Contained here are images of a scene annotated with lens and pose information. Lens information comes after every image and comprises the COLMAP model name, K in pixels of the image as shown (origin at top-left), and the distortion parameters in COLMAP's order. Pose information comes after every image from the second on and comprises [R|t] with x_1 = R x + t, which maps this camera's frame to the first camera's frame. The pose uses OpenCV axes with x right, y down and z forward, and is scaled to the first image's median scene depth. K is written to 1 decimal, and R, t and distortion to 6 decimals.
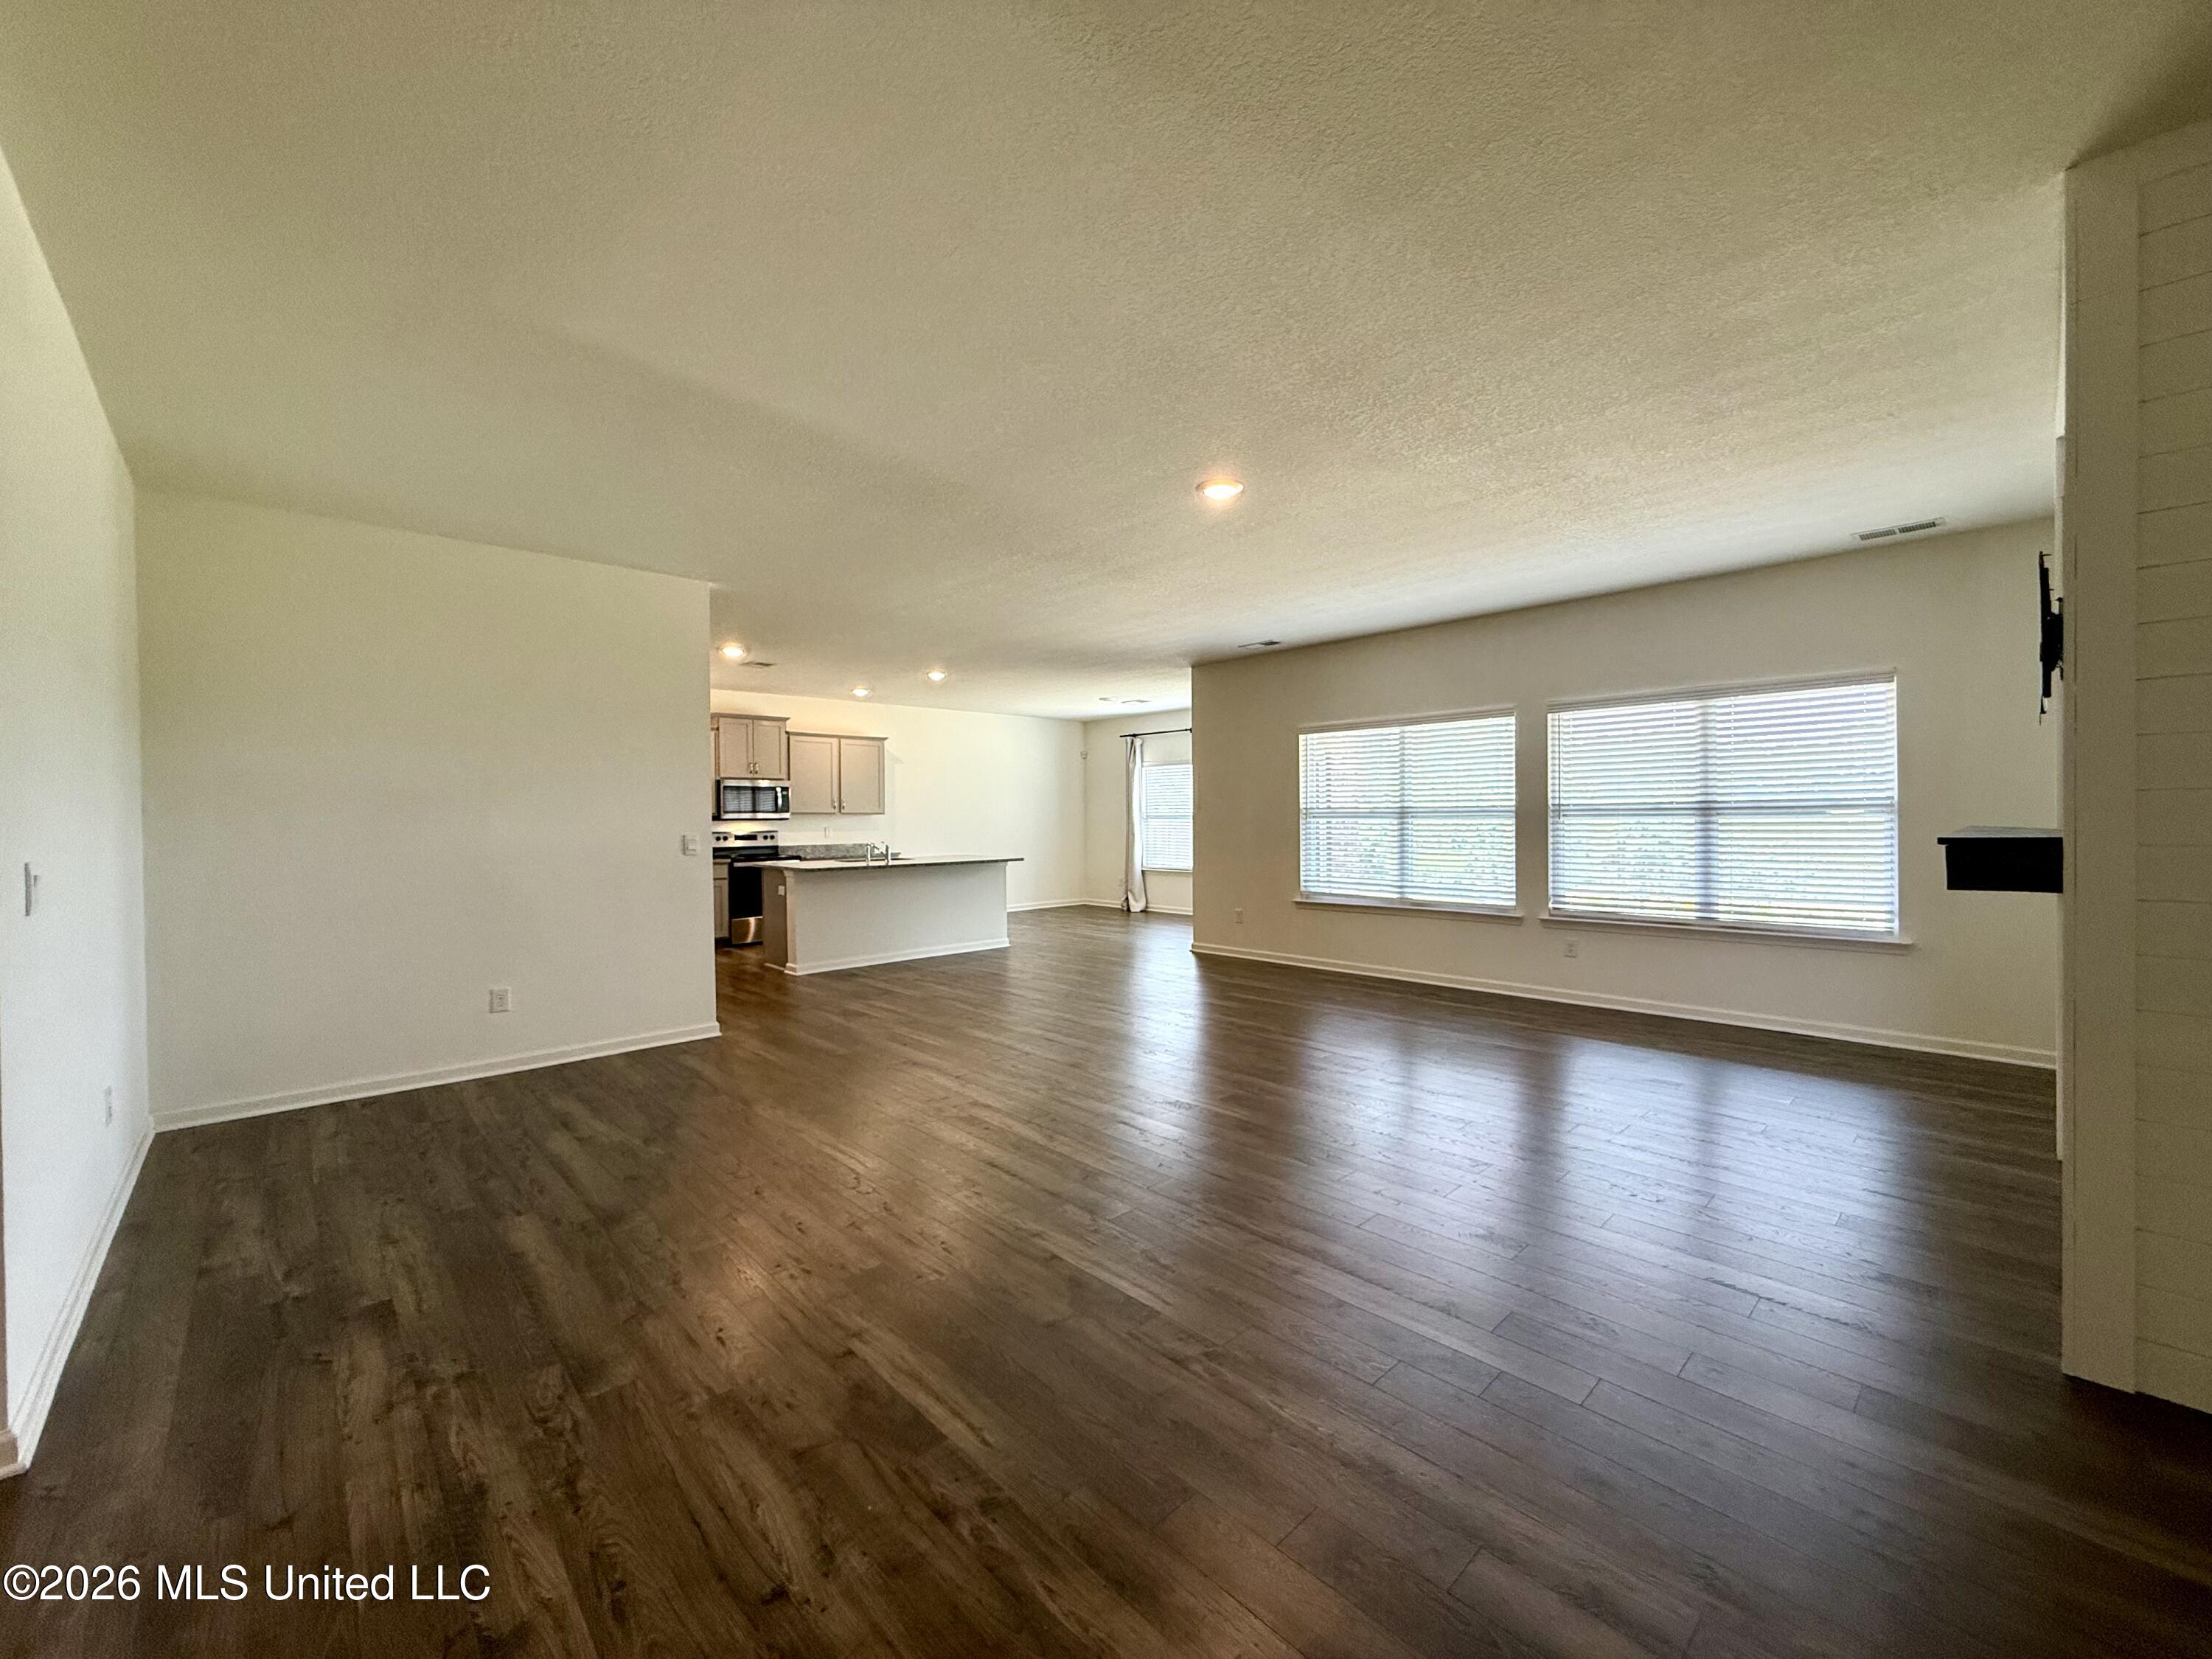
lens RADIAL K [[878.4, 0, 1096.8], [0, 878.4, 826.3], [0, 0, 1]] dist [0.001959, 0.000246]
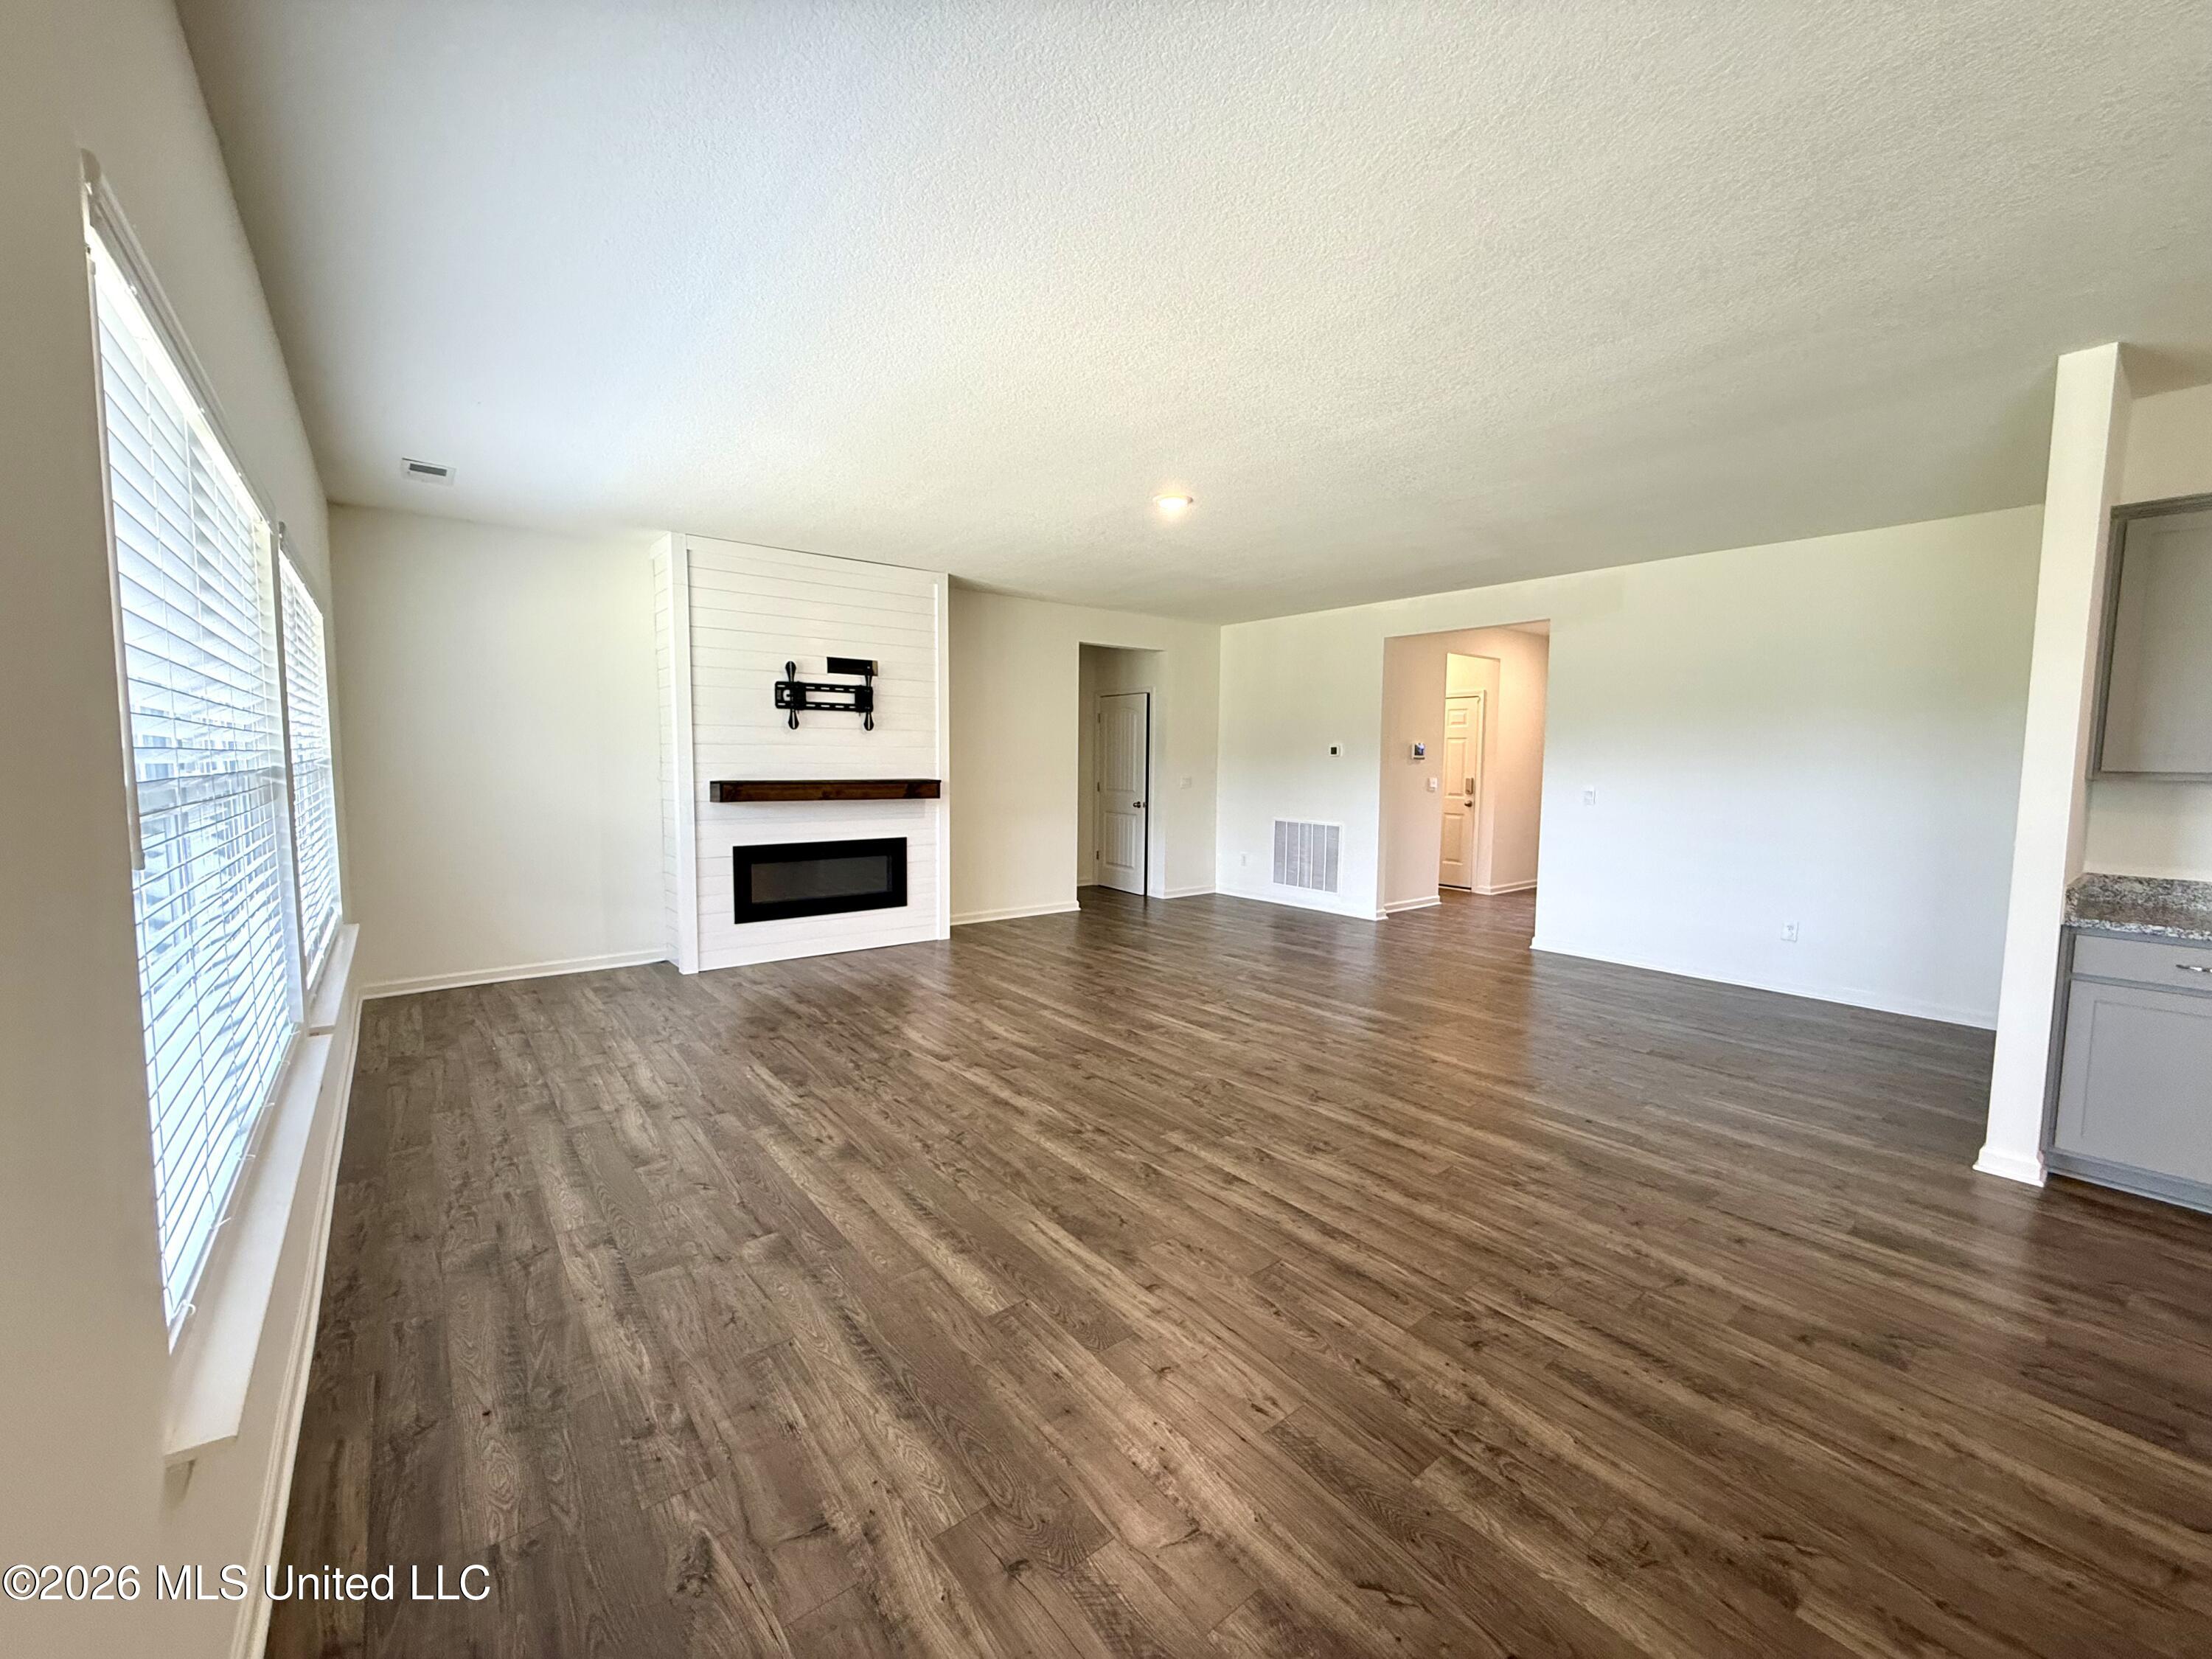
lens RADIAL K [[878.4, 0, 1096.8], [0, 878.4, 826.3], [0, 0, 1]] dist [0.001959, 0.000246]
pose [[-0.996505, -0.006180, 0.083300, 0.052905], [0.001306, 0.995984, 0.089517, -0.020198], [-0.083519, 0.089313, -0.992496, 0.837528]]
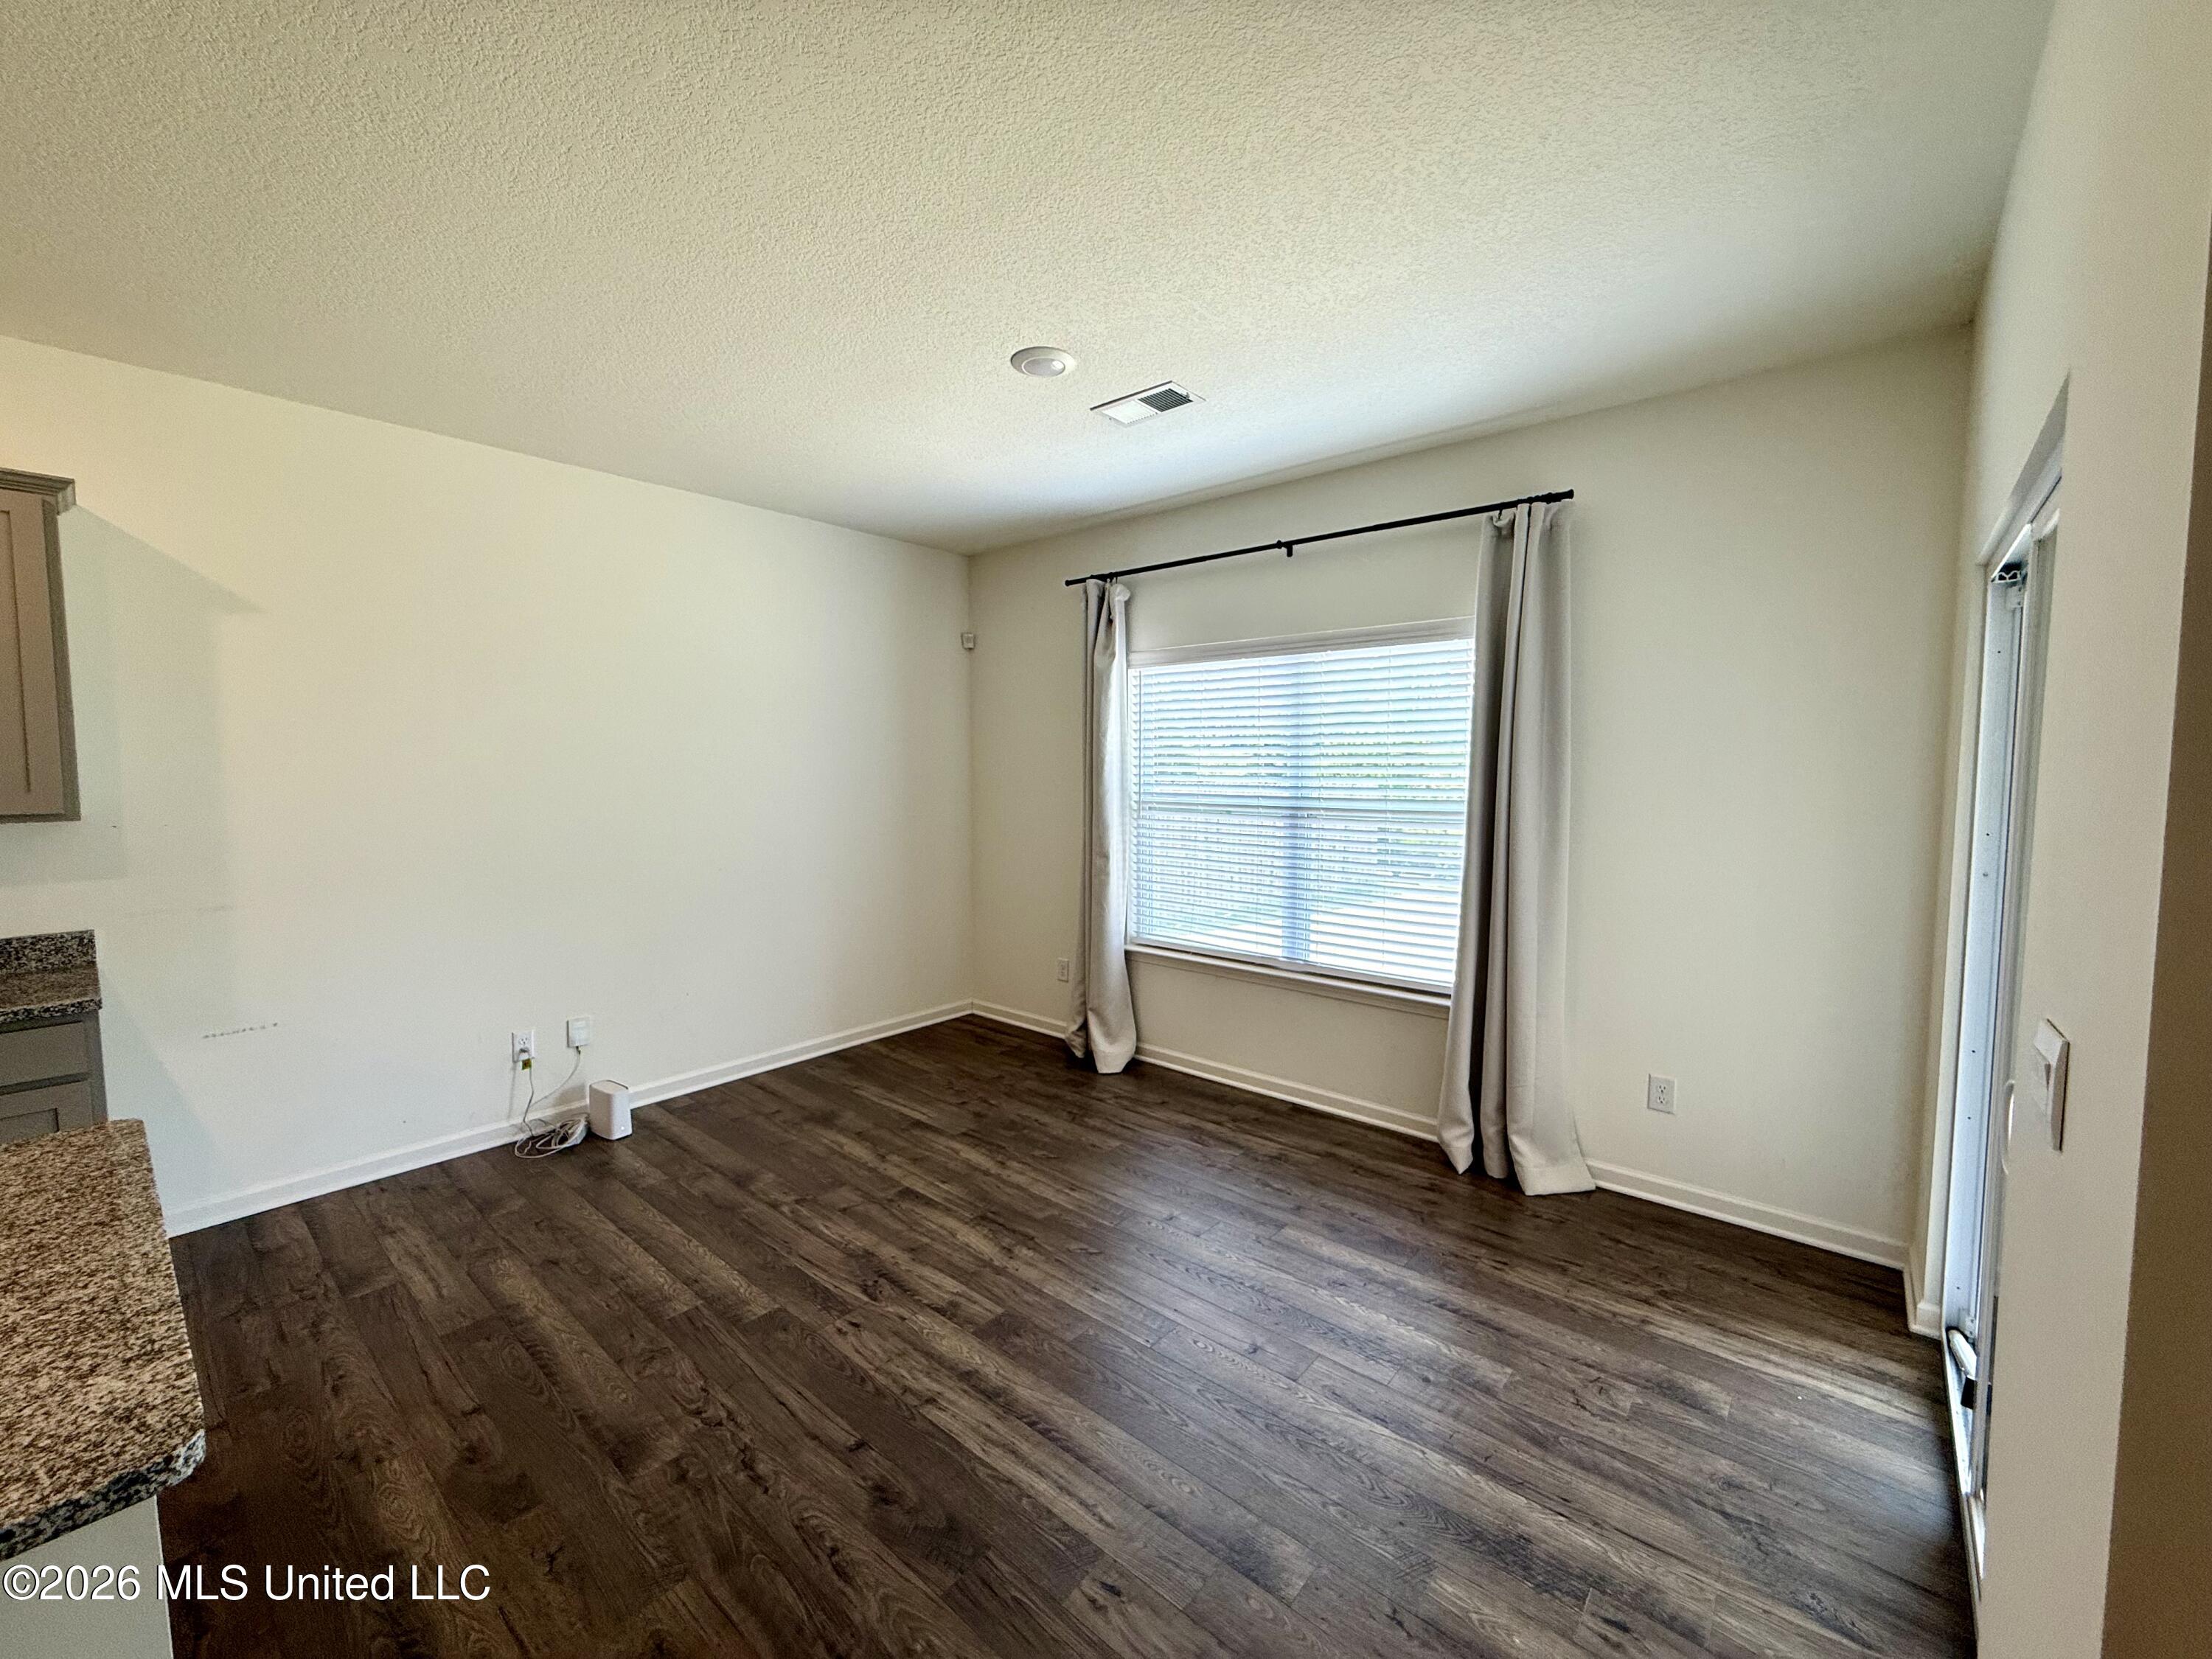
lens RADIAL K [[883.3, 0, 1101.7], [0, 883.3, 822.0], [0, 0, 1]] dist [-0.002368, -0.000390]
pose [[0.993600, 0.000946, 0.112953, -0.000082], [-0.007135, 0.998494, 0.054396, -0.028578], [-0.112732, -0.054854, 0.992110, 0.772986]]
